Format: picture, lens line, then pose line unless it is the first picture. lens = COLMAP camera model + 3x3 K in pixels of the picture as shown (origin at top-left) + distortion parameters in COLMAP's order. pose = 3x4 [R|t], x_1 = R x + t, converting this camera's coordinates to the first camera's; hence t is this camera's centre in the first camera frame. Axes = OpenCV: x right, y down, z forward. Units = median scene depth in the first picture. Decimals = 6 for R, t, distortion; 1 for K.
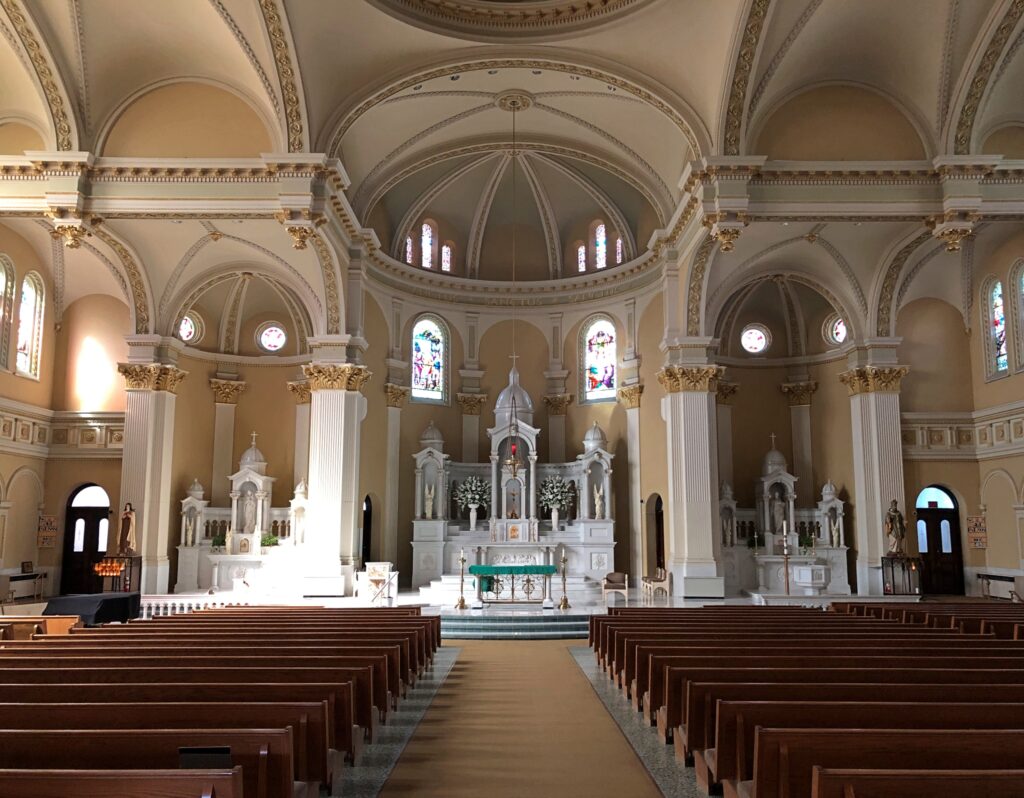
lens RADIAL K [[860.8, 0, 512.0], [0, 860.8, 399.0], [0, 0, 1]] dist [0.043962, -0.006155]
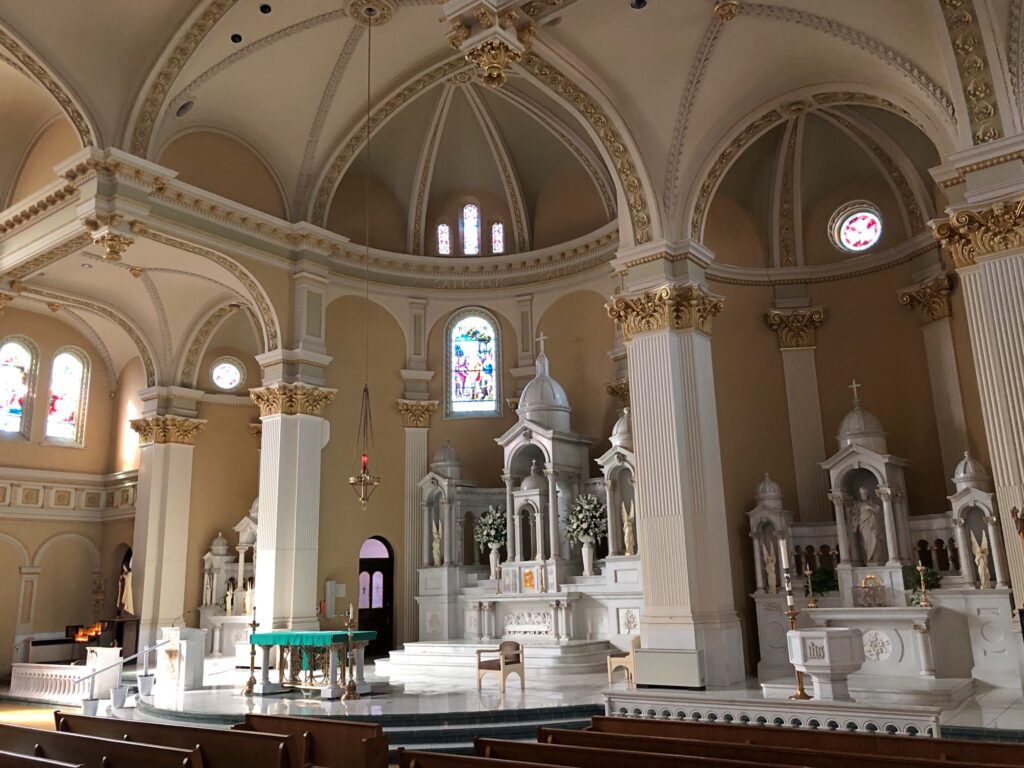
lens RADIAL K [[855.6, 0, 513.1], [0, 855.6, 361.5], [0, 0, 1]] dist [0.029174, 0.004056]
pose [[0.794467, -0.181399, -0.579583, 0.432641], [0.120418, 0.982453, -0.142427, 0.076951], [0.595249, 0.043362, 0.802370, 0.416330]]
